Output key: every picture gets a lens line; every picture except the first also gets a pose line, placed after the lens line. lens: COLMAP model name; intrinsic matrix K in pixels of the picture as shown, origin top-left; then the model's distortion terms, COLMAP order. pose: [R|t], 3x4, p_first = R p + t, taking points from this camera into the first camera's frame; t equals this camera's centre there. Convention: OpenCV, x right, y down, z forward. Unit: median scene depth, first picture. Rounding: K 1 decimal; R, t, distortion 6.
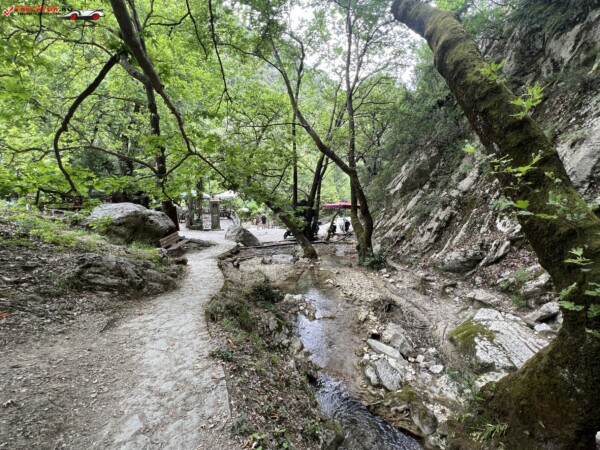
lens RADIAL K [[239.9, 0, 300.0], [0, 239.9, 225.9], [0, 0, 1]] dist [-0.000341, -0.000231]
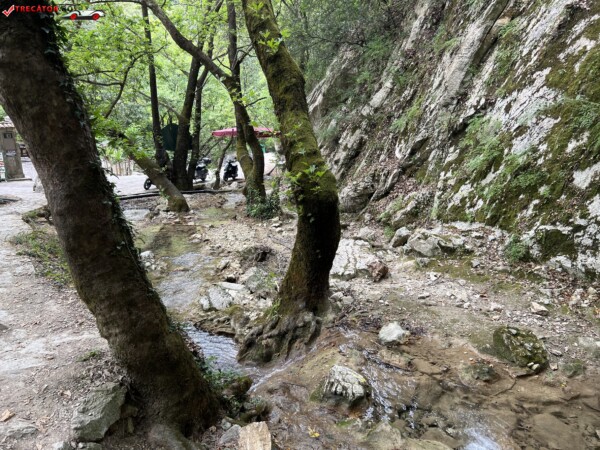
lens RADIAL K [[452.9, 0, 300.0], [0, 452.9, 225.0], [0, 0, 1]] dist [0.050693, -0.056578]
pose [[0.975868, -0.061501, 0.209520, 0.153066], [0.037292, 0.992361, 0.117598, 0.049281], [-0.215152, -0.106946, 0.970707, -0.433024]]
